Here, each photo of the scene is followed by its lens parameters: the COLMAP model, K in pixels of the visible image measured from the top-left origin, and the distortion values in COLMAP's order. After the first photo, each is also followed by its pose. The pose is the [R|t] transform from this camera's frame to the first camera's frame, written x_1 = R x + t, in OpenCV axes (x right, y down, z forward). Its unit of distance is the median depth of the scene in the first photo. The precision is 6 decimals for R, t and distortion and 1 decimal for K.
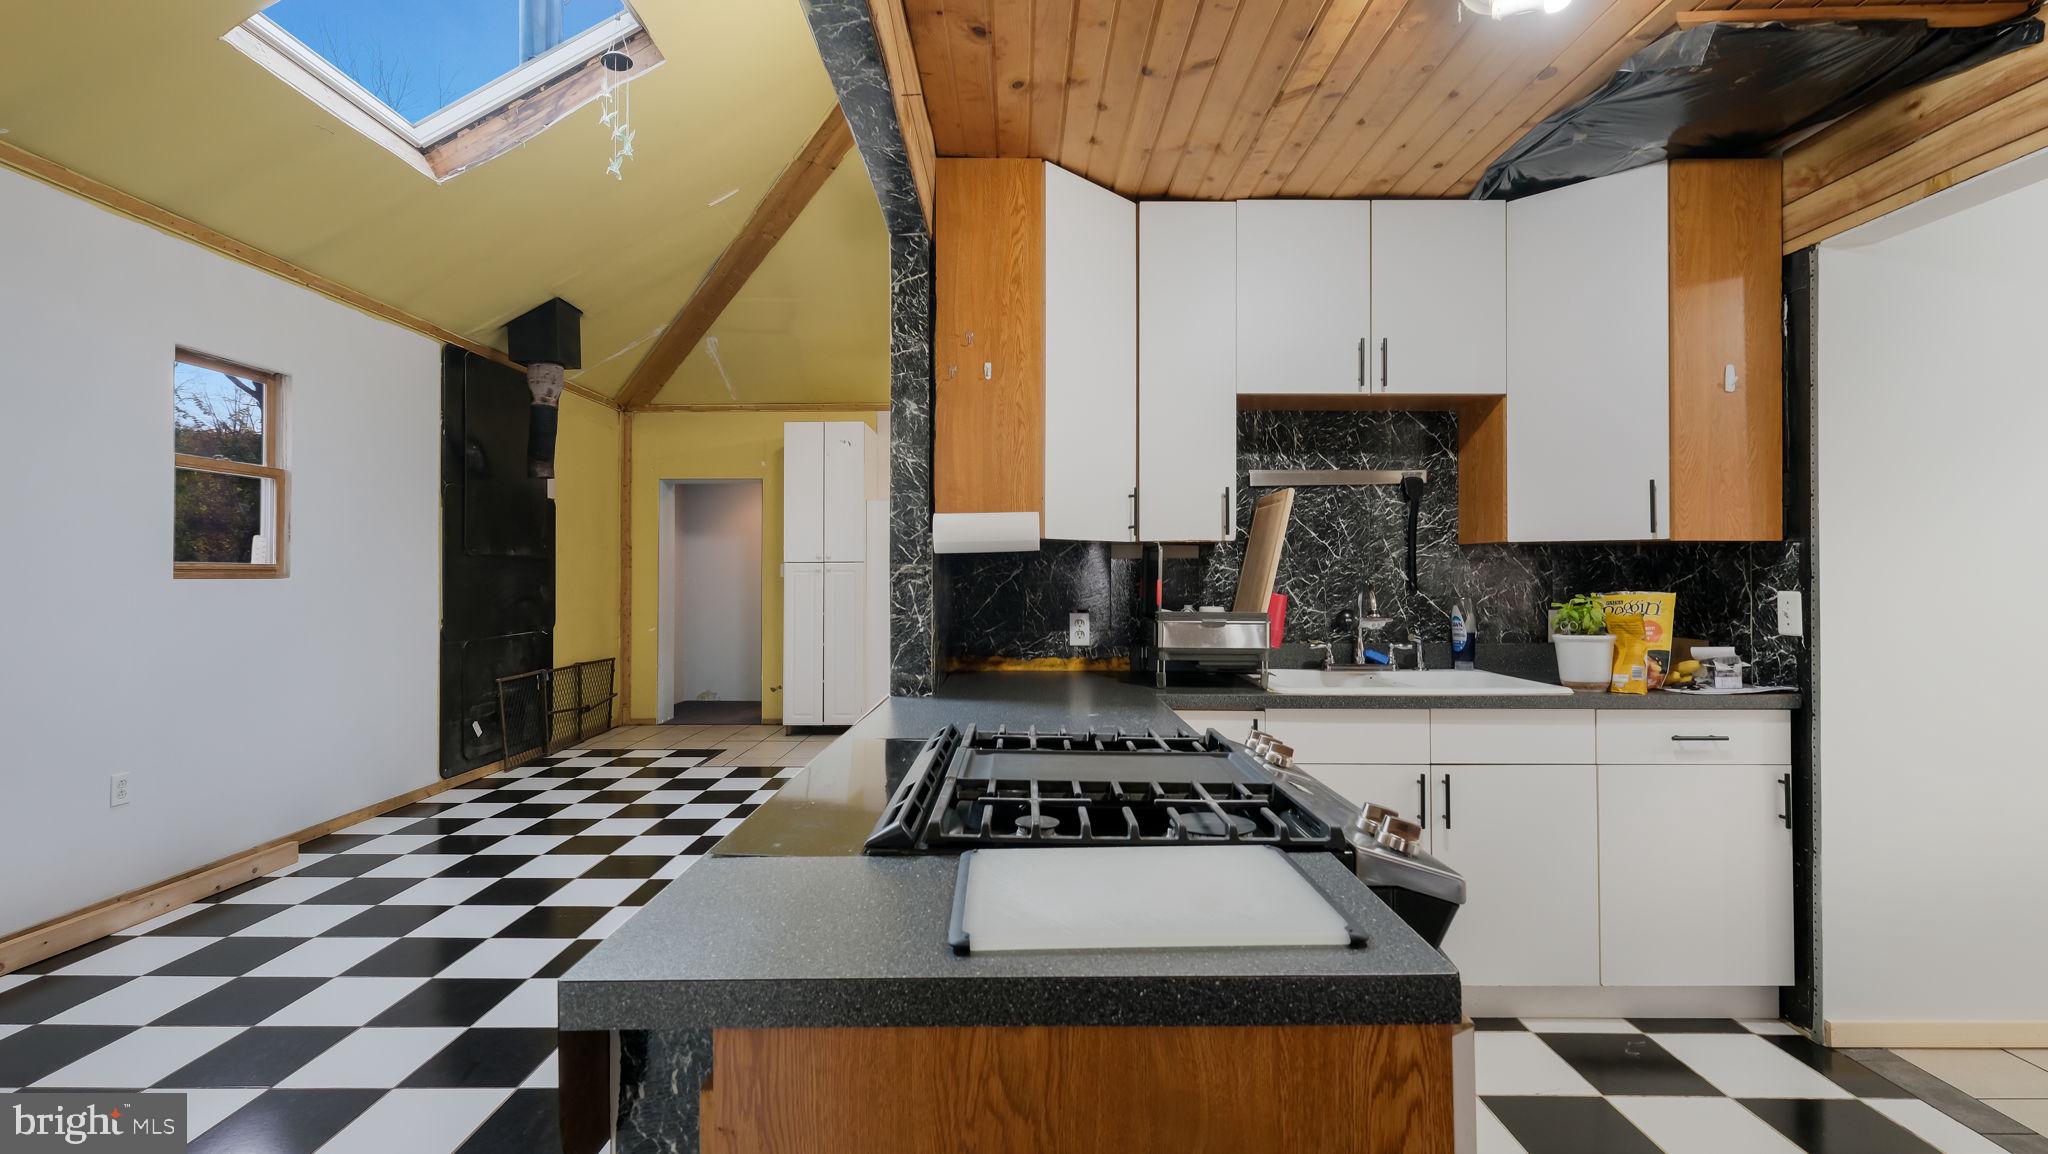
lens RADIAL K [[902.0, 0, 1021.8], [0, 902.0, 568.8], [0, 0, 1]] dist [-0.002980, 0.000054]
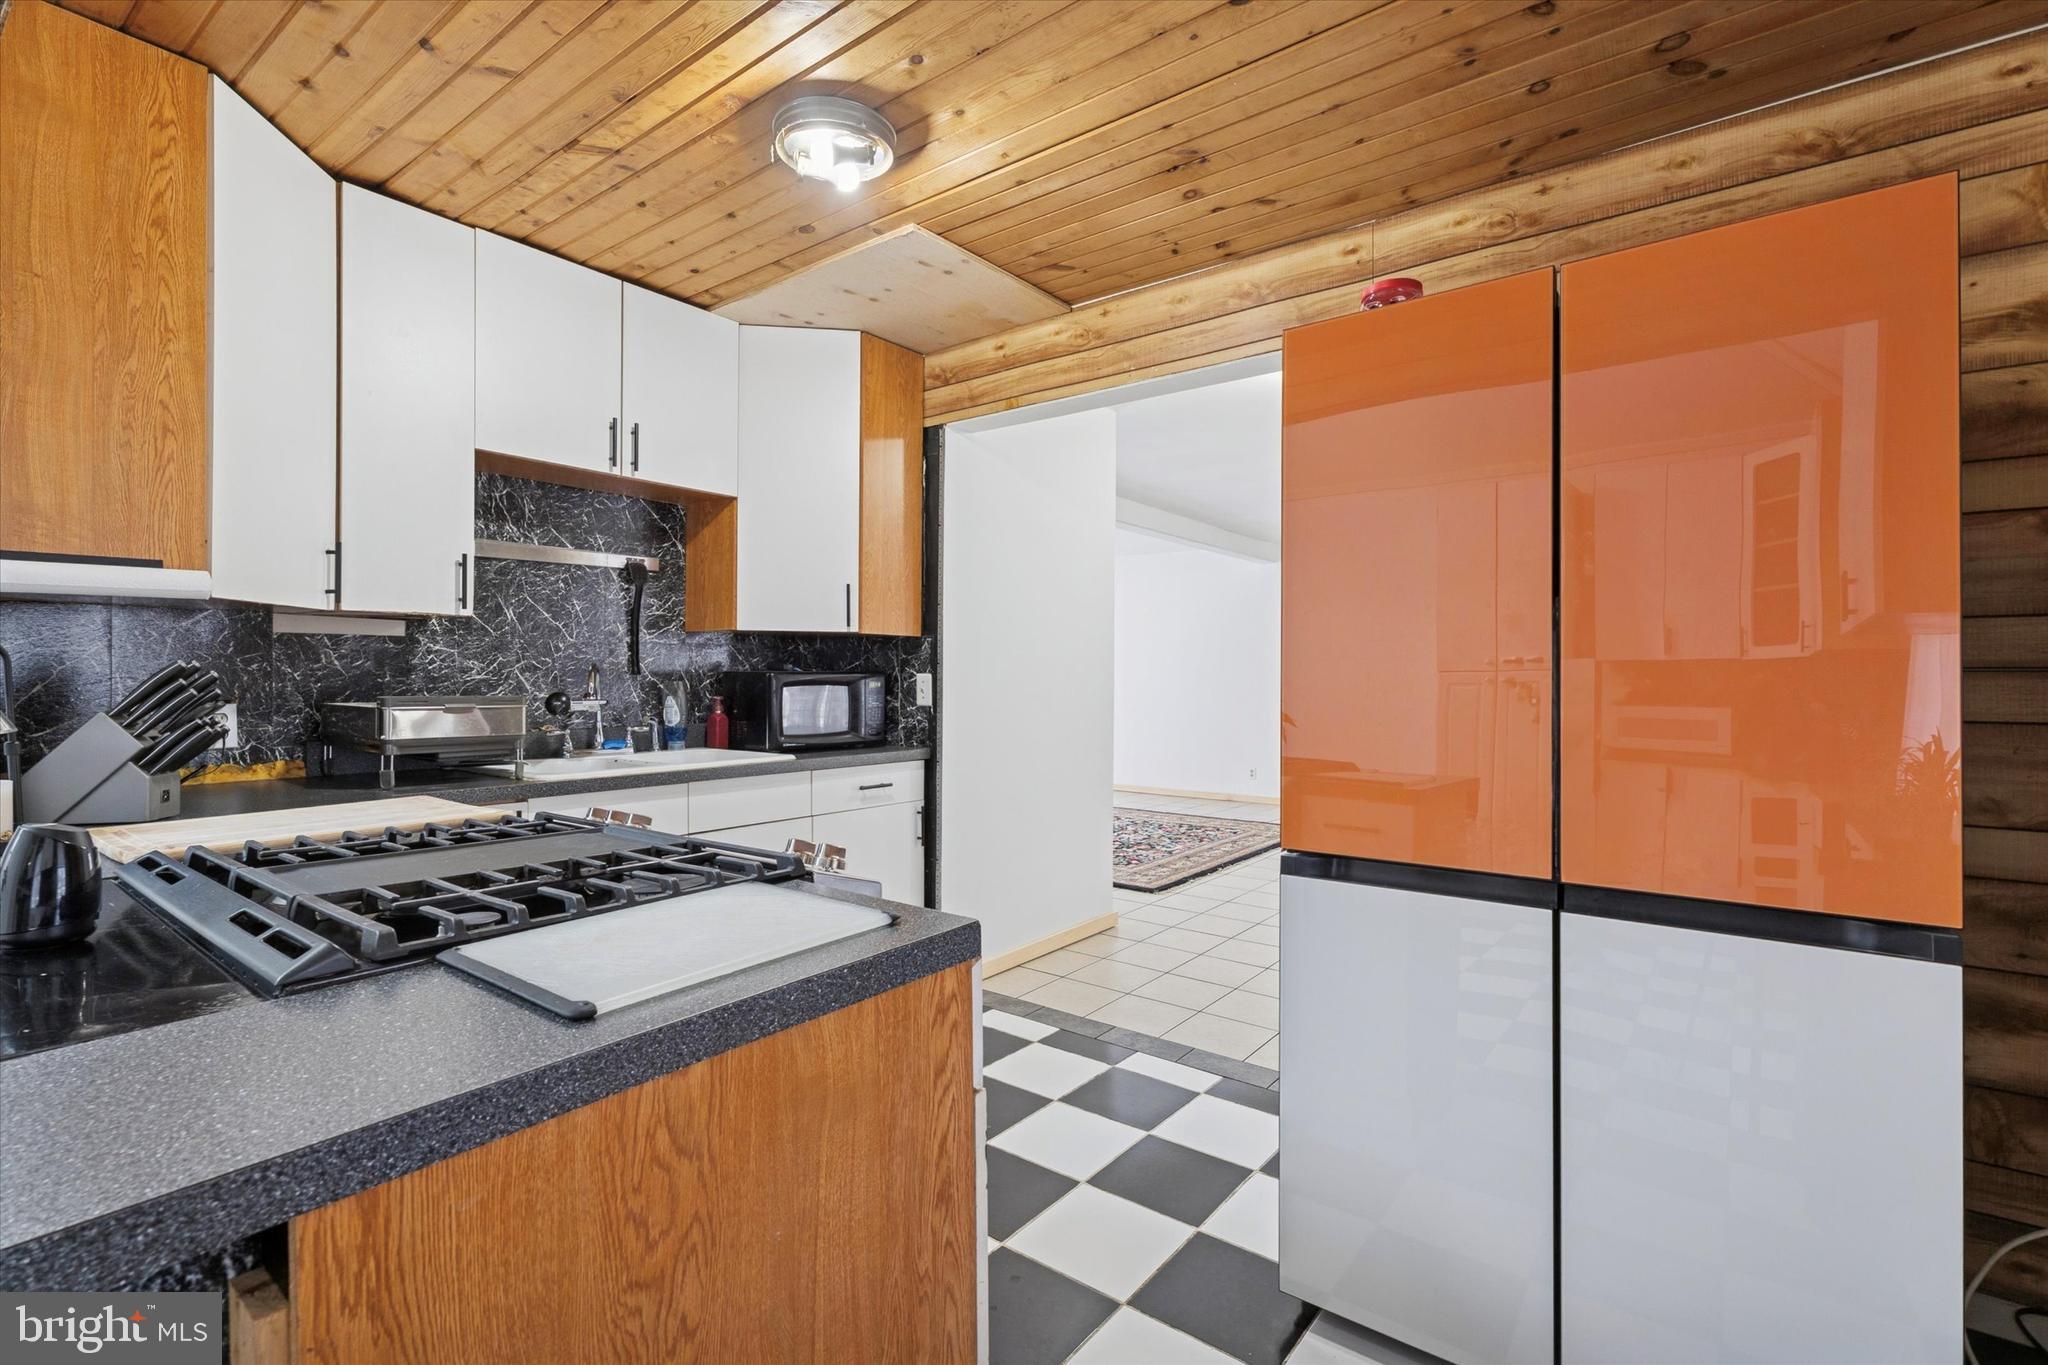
lens RADIAL K [[912.5, 0, 1032.4], [0, 912.5, 681.4], [0, 0, 1]] dist [-0.000144, 0.001047]
pose [[0.604406, -0.003949, 0.796667, -0.160637], [-0.009257, 0.999885, 0.011980, 0.019178], [-0.796623, -0.014616, 0.604300, 0.027369]]
